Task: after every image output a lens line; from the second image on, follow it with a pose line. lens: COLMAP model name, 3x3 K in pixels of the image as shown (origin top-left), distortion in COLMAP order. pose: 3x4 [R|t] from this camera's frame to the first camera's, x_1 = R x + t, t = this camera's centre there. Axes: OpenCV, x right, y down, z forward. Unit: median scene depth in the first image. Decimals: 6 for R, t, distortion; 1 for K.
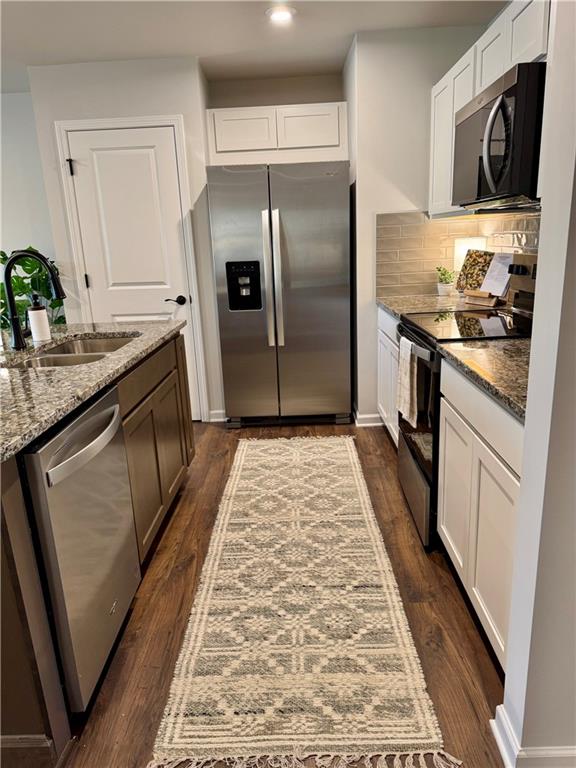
lens RADIAL K [[535.6, 0, 286.8], [0, 535.6, 387.1], [0, 0, 1]] dist [0.080170, -0.120612]
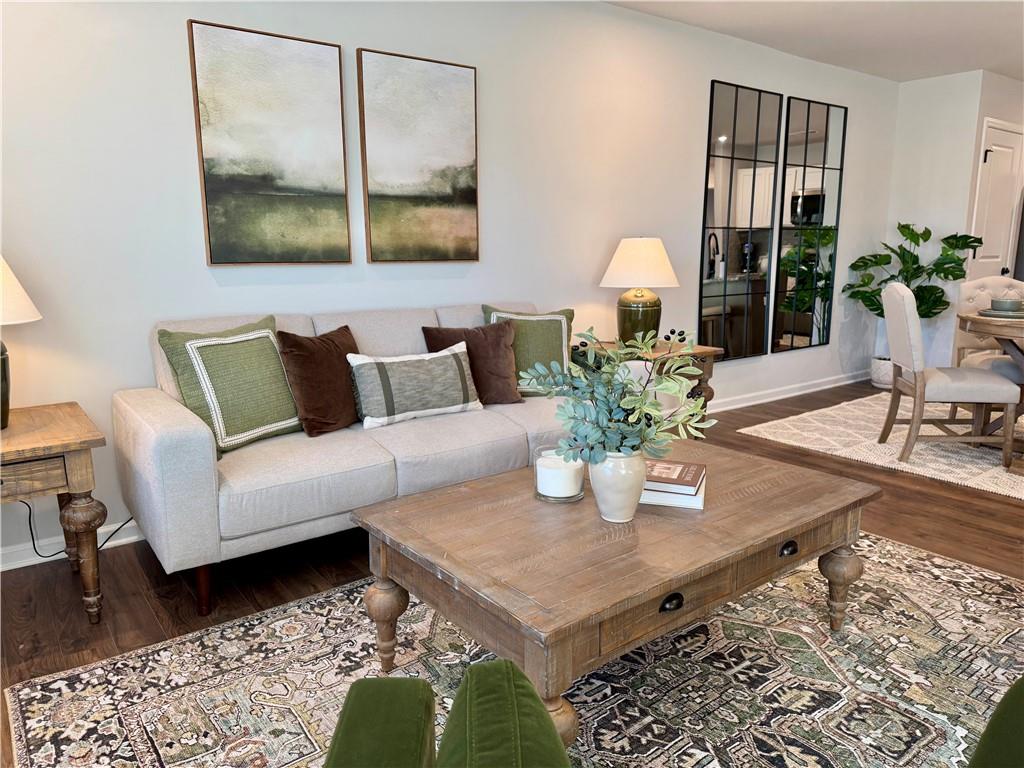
lens RADIAL K [[727.2, 0, 515.1], [0, 727.2, 382.1], [0, 0, 1]] dist [0.058003, -0.064497]
pose [[0.781751, -0.073591, 0.619234, -2.329240], [0.133103, 0.989820, -0.050403, 0.023207], [-0.609220, 0.121824, 0.783588, 0.455450]]
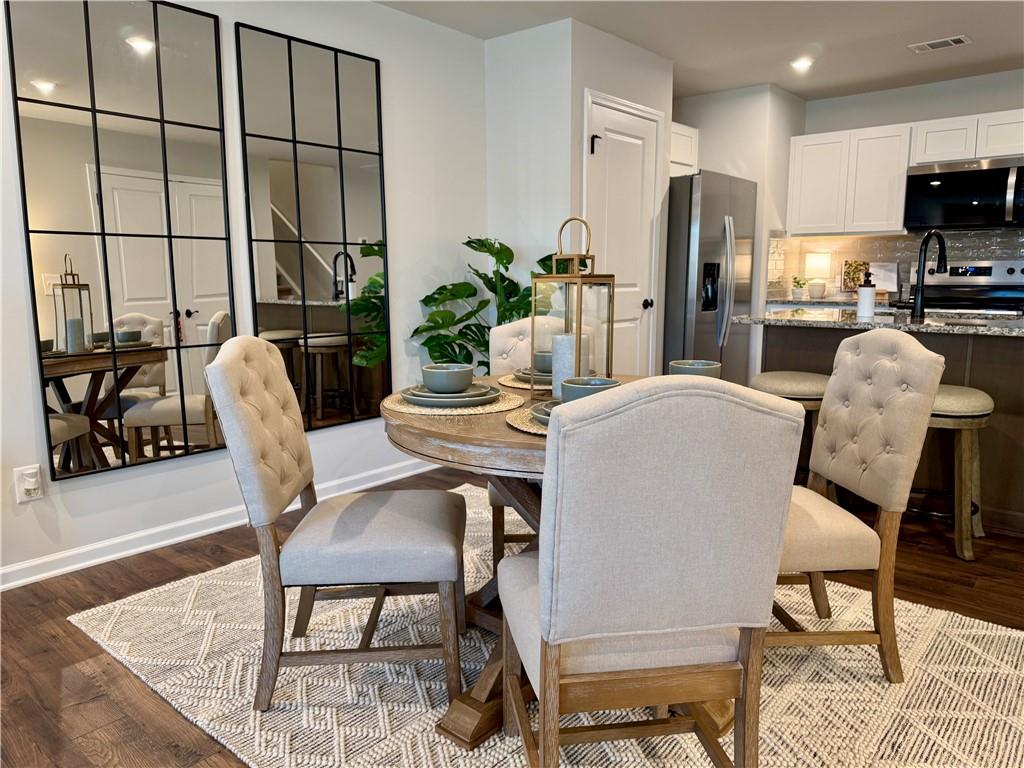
lens RADIAL K [[720.7, 0, 508.9], [0, 720.7, 380.6], [0, 0, 1]] dist [0.084899, -0.120360]
pose [[0.636922, -0.071598, 0.767596, -1.438219], [0.180360, 0.981885, -0.058070, -0.007088], [-0.749533, 0.175430, 0.638298, 0.470004]]
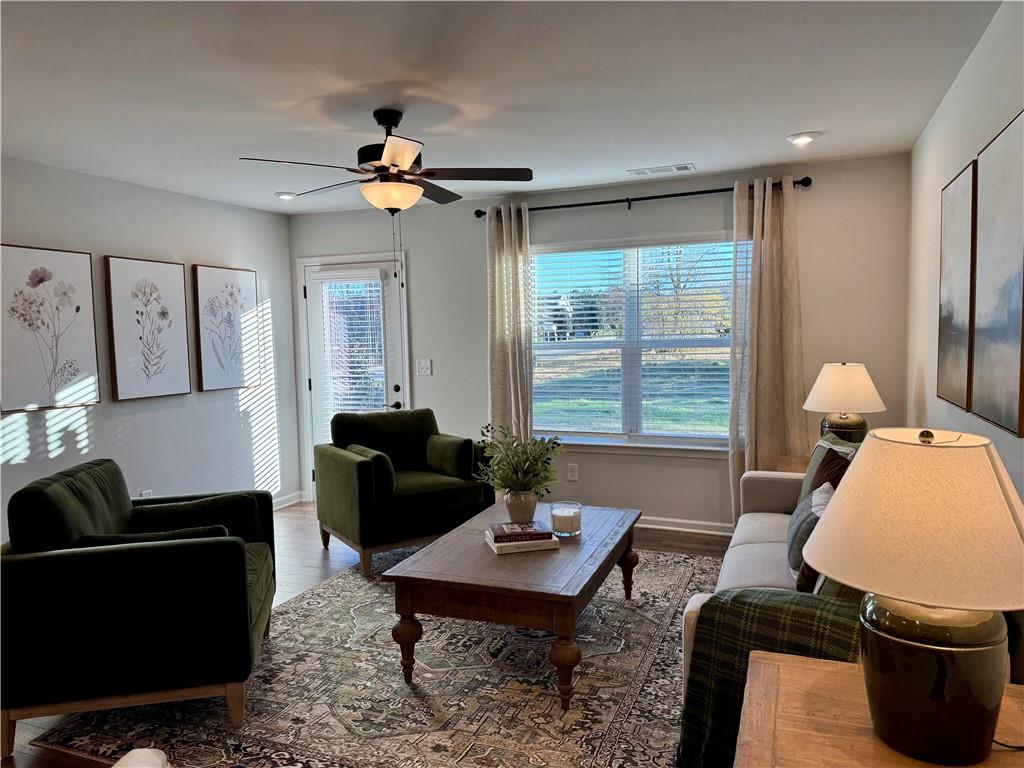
lens RADIAL K [[720.7, 0, 508.9], [0, 720.7, 380.6], [0, 0, 1]] dist [0.084899, -0.120360]
pose [[-0.356635, 0.111318, -0.927588, -0.995075], [-0.211323, 0.957530, 0.196160, -0.289875], [0.910030, 0.265978, -0.317965, 1.111574]]
